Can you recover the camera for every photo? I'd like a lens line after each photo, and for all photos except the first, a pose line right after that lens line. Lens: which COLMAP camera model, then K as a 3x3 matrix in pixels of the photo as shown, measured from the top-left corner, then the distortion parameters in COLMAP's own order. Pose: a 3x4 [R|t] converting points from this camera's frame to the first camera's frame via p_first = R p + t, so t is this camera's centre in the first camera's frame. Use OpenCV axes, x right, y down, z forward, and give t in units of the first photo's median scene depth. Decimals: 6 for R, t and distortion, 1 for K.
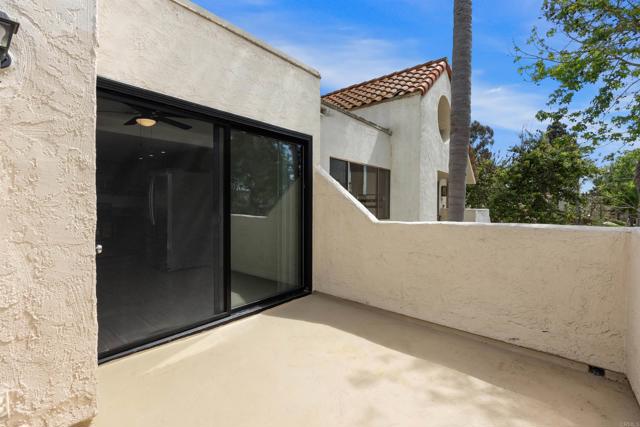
lens RADIAL K [[288.8, 0, 320.5], [0, 288.8, 210.8], [0, 0, 1]] dist [0.002275, 0.000109]
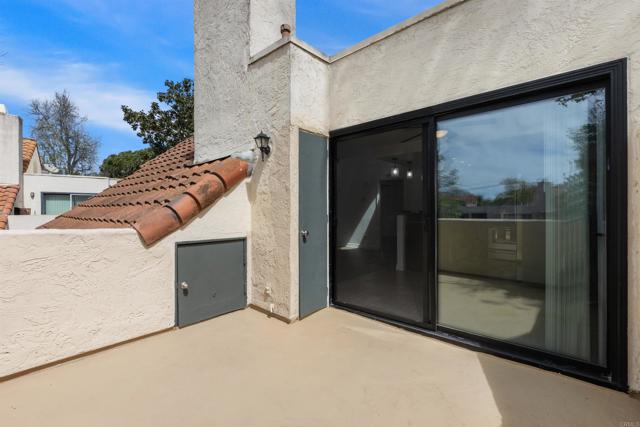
lens RADIAL K [[288.8, 0, 320.5], [0, 288.8, 210.8], [0, 0, 1]] dist [0.002275, 0.000109]
pose [[-0.028130, 0.005964, -0.999586, 0.766712], [-0.014542, 0.999874, 0.006375, -0.015281], [0.999499, 0.014715, -0.028039, 0.858782]]
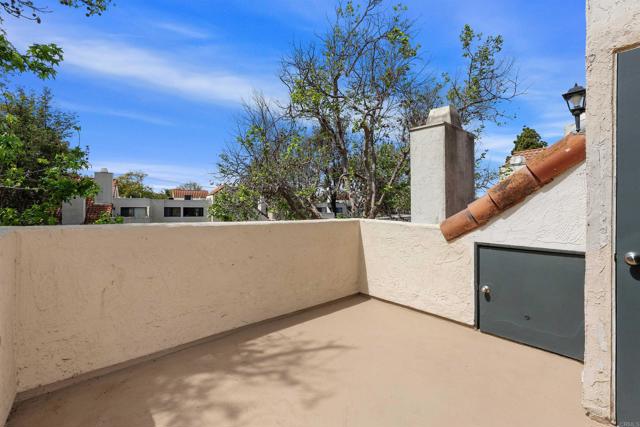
lens RADIAL K [[281.1, 0, 321.4], [0, 281.1, 208.9], [0, 0, 1]] dist [-0.002132, -0.000154]
pose [[-0.987194, -0.001855, 0.159516, -0.024577], [0.000430, 0.999898, 0.014289, -0.022884], [-0.159526, 0.014174, -0.987092, 1.513006]]
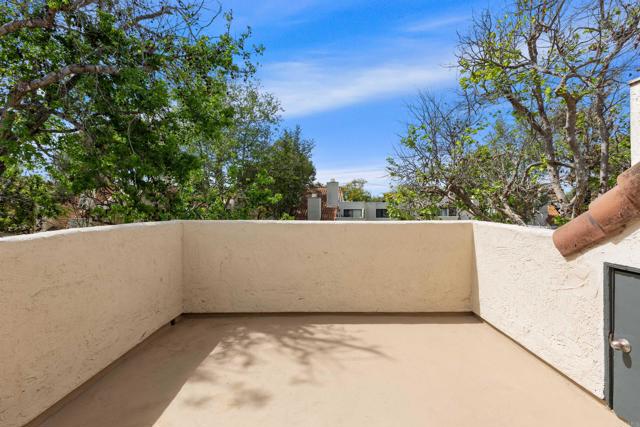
lens RADIAL K [[283.3, 0, 322.6], [0, 283.3, 213.9], [0, 0, 1]] dist [0.001118, 0.000404]
pose [[-0.626006, -0.006331, 0.779792, -0.614140], [0.015779, 0.999659, 0.020783, -0.014666], [-0.779658, 0.025315, -0.625693, 1.235616]]
